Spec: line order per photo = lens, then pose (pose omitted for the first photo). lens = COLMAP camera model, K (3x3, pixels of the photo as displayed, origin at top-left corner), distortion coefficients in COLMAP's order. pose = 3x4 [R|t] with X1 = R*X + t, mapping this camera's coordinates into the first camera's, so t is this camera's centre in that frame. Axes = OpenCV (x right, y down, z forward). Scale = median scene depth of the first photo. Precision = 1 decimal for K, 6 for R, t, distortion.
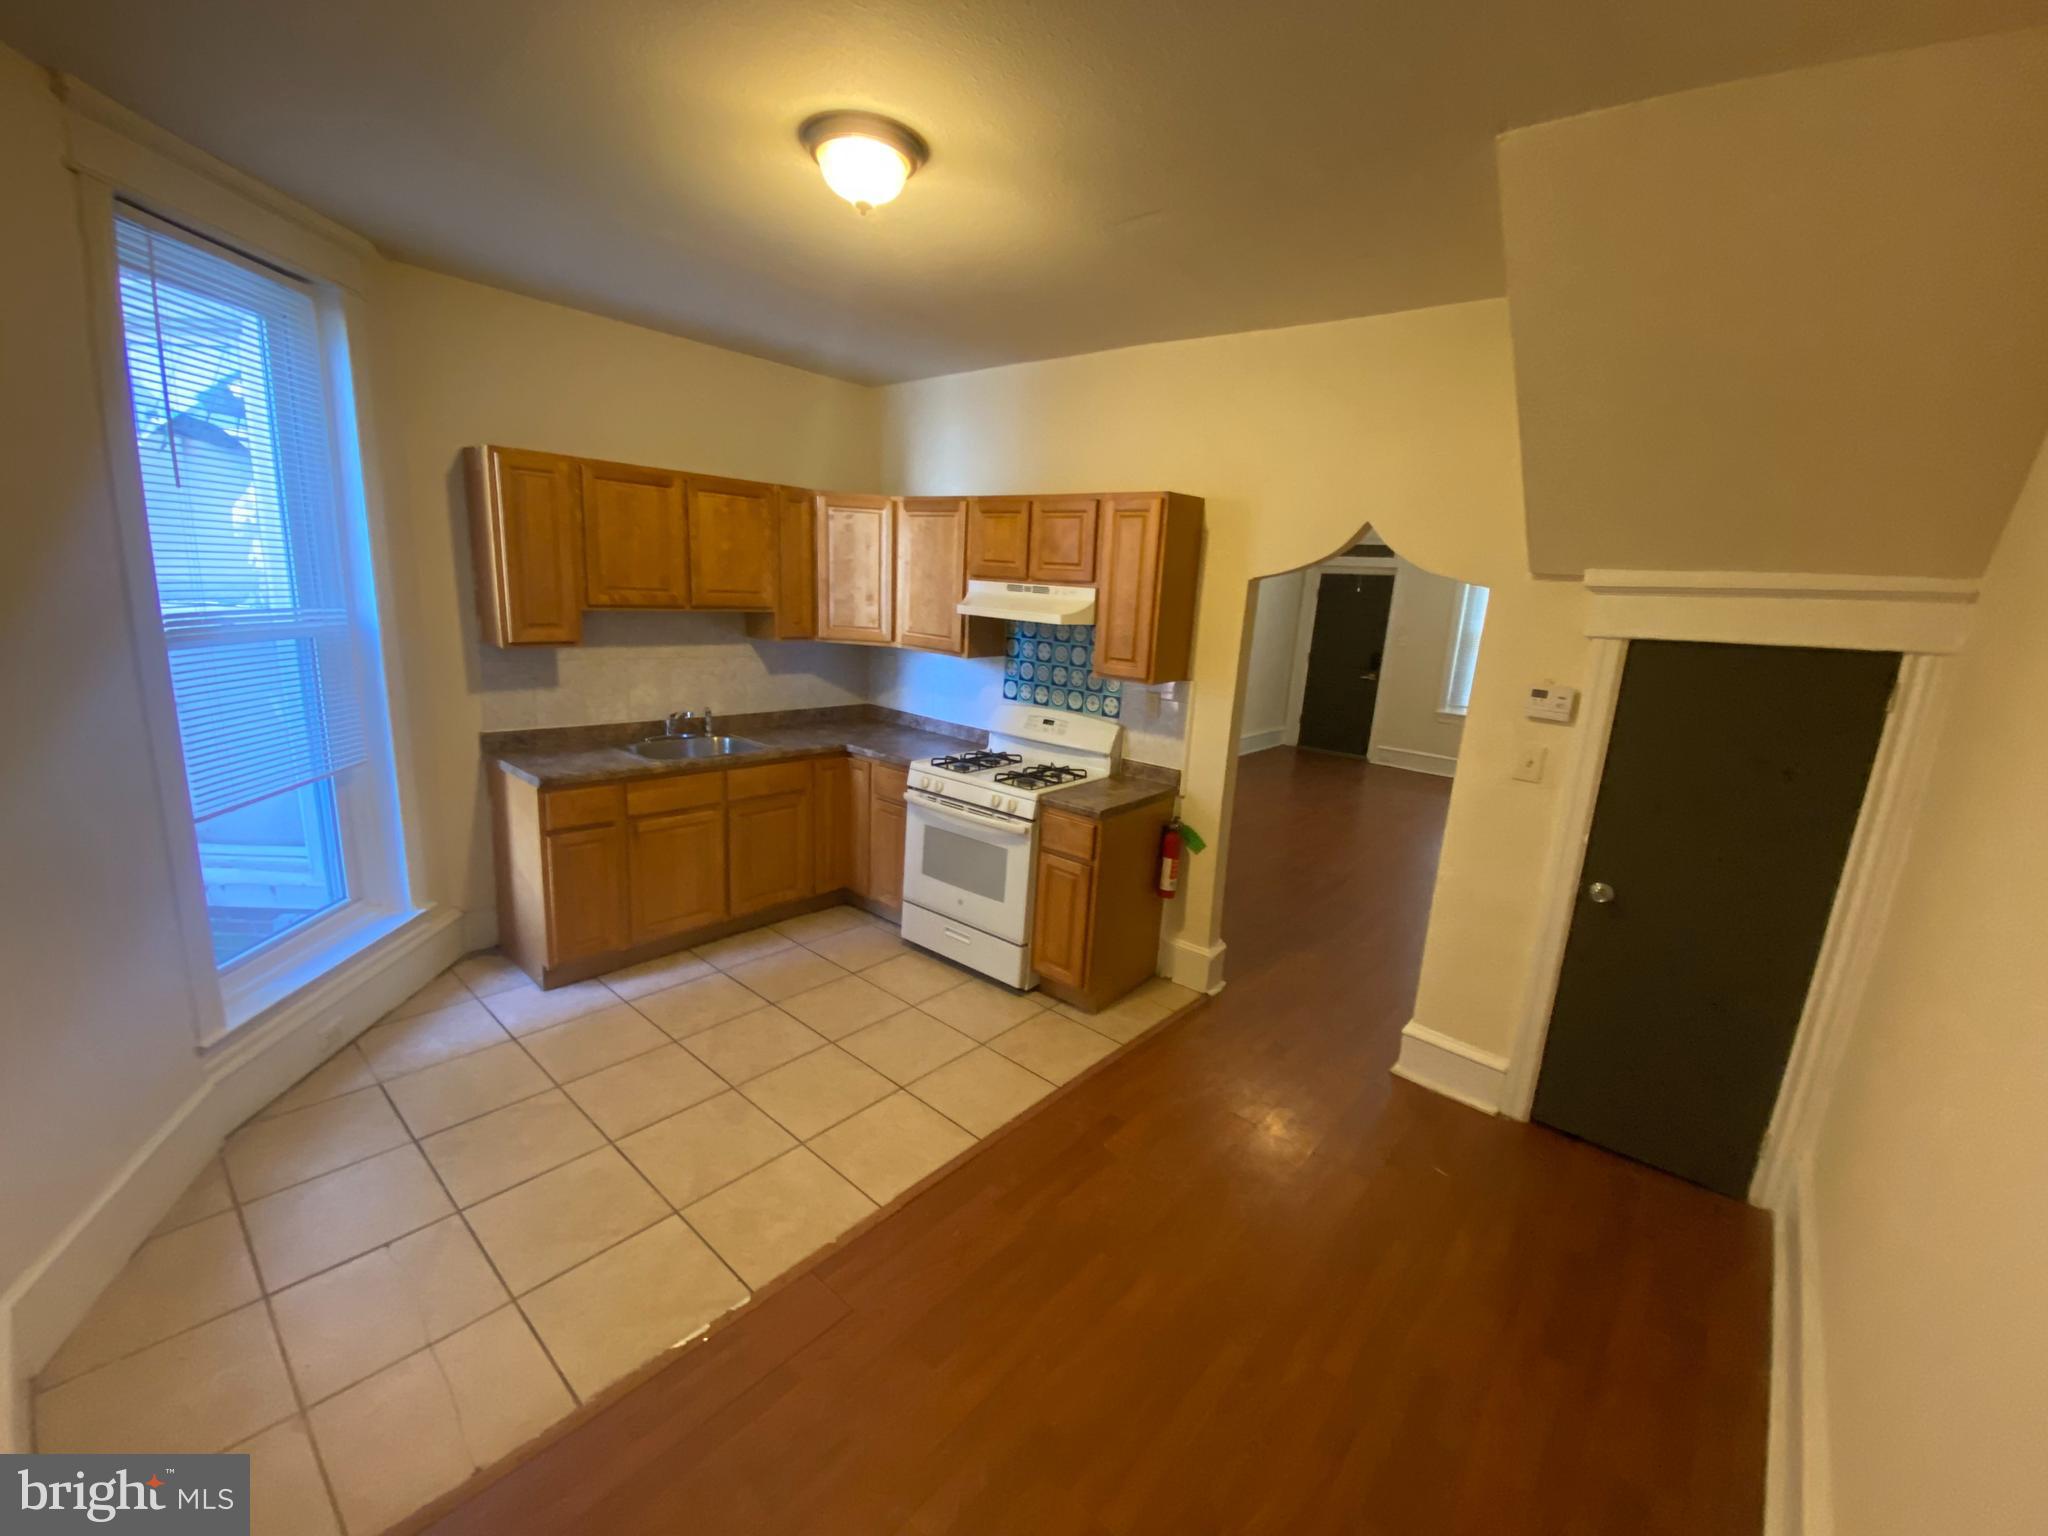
lens RADIAL K [[816.0, 0, 1041.9], [0, 816.0, 765.7], [0, 0, 1]] dist [0.025329, -0.023095]
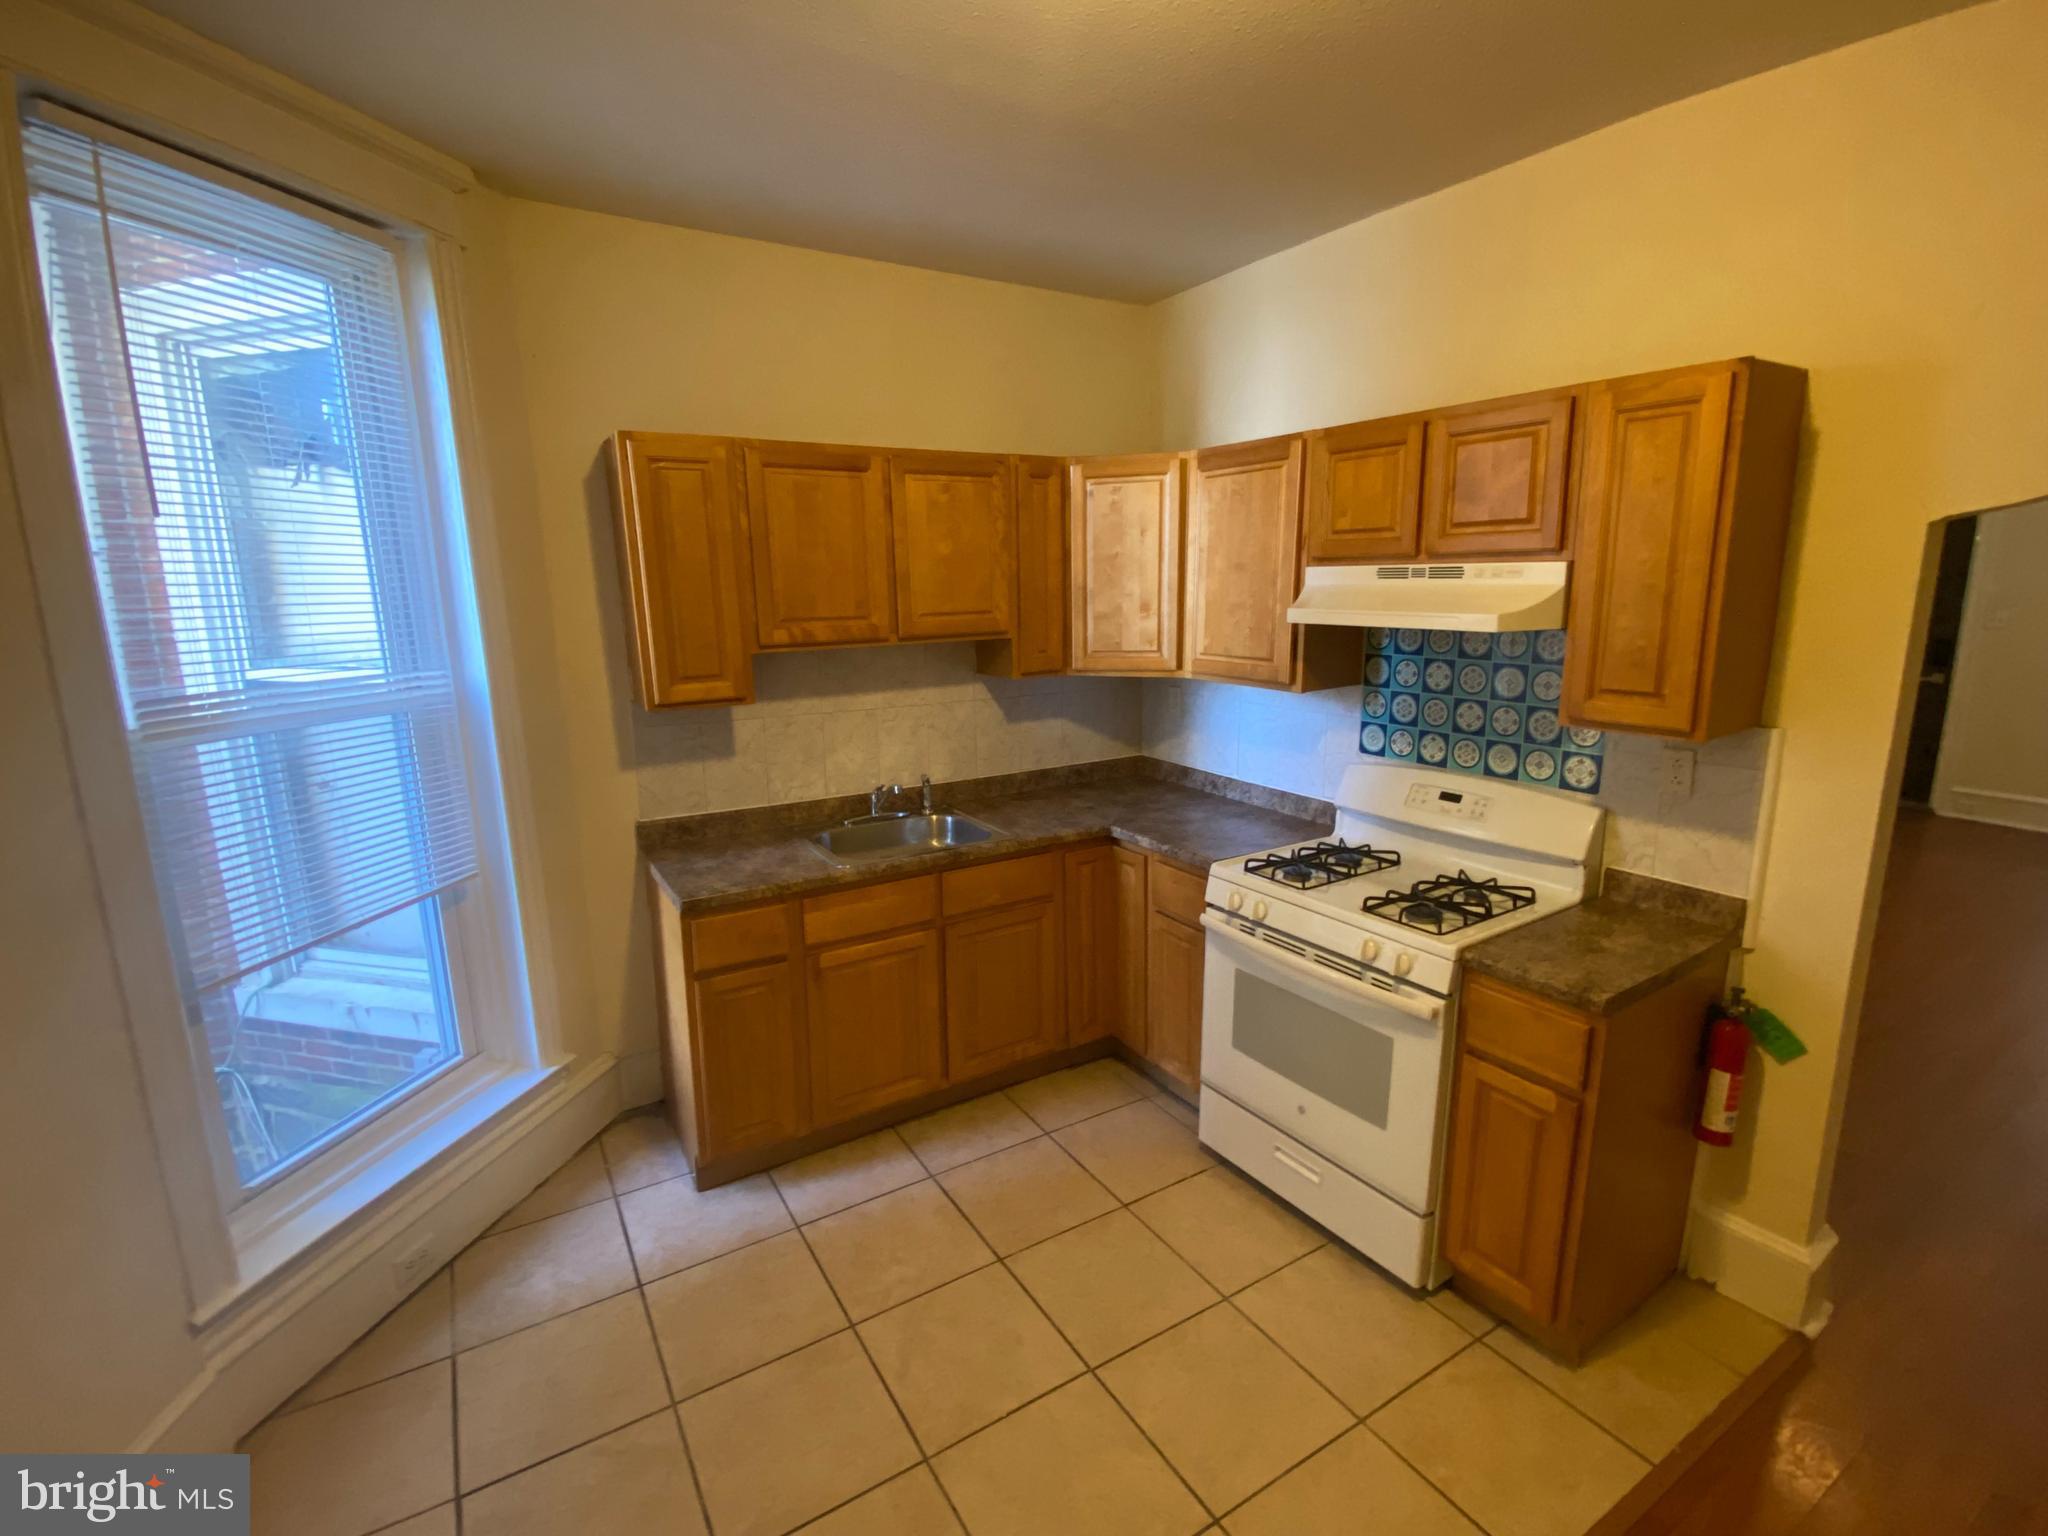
lens RADIAL K [[933.5, 0, 1013.5], [0, 933.5, 768.2], [0, 0, 1]] dist [0.043158, -0.039098]
pose [[0.941666, -0.009155, -0.336426, -0.064805], [-0.000086, 0.999623, -0.027445, -0.061086], [0.336550, 0.025873, 0.941310, 0.283668]]
